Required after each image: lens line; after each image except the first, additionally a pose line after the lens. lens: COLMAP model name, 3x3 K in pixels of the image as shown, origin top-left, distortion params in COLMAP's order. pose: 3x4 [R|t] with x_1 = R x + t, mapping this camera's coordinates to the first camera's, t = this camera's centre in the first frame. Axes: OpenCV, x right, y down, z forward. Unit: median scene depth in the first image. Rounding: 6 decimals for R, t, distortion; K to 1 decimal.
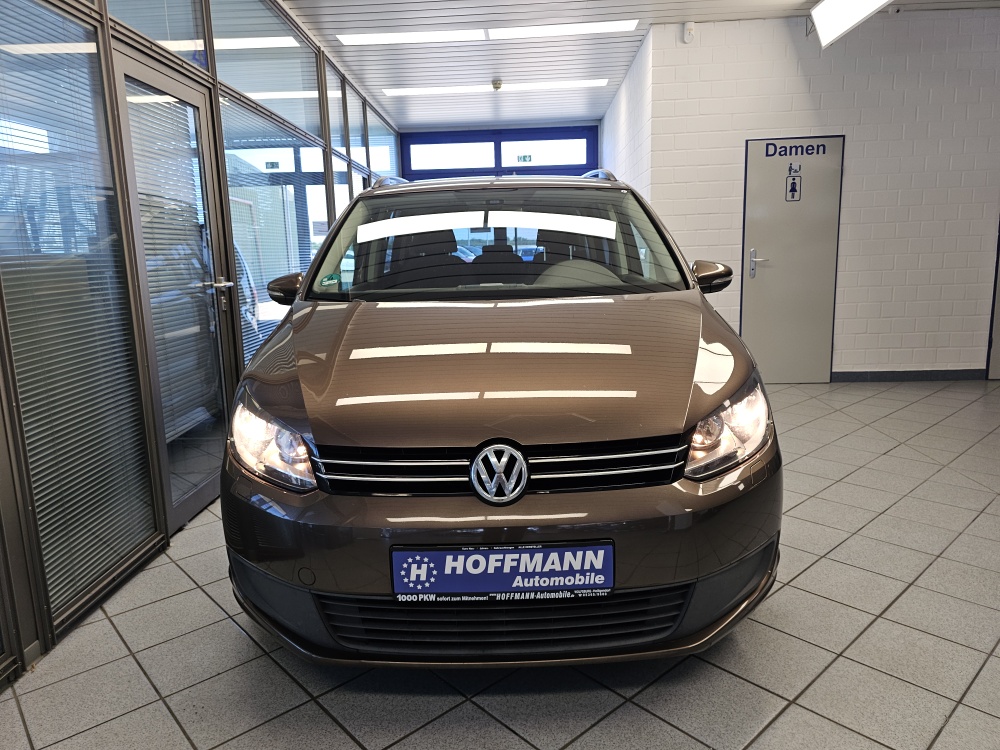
lens RADIAL K [[683.0, 0, 502.2], [0, 683.0, 371.0], [0, 0, 1]] dist [0.004299, -0.003410]
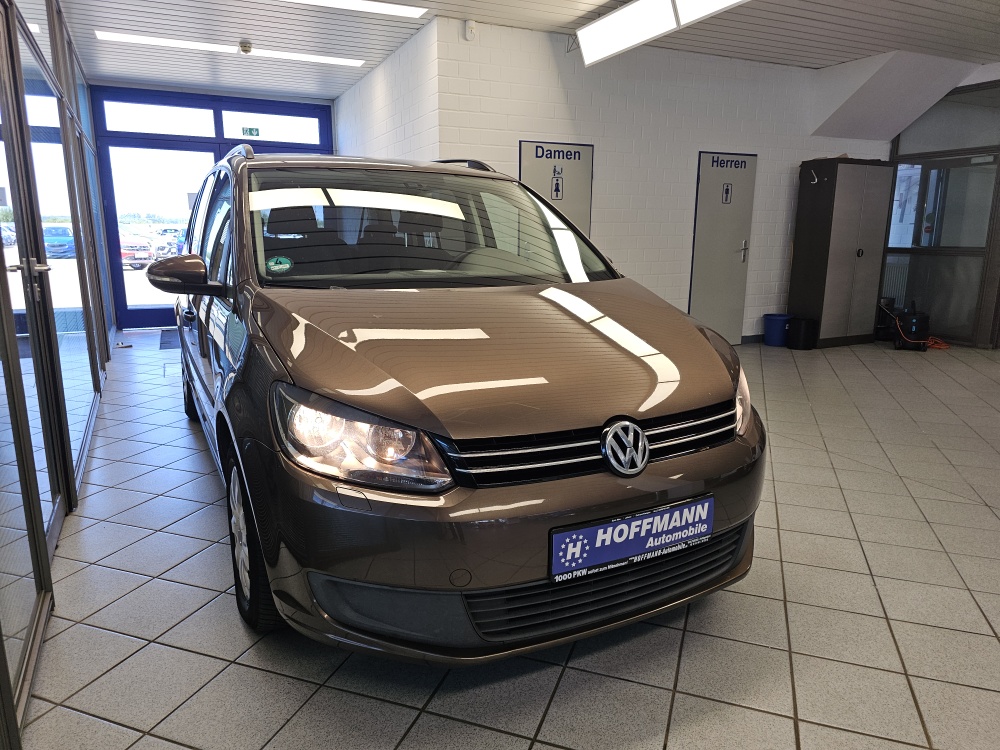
lens RADIAL K [[671.6, 0, 501.8], [0, 671.6, 382.9], [0, 0, 1]] dist [0.052610, -0.070770]
pose [[0.879639, -0.066906, 0.470913, -0.683754], [0.048553, 0.997516, 0.051030, -0.017697], [-0.473157, -0.022024, 0.880703, 0.153474]]
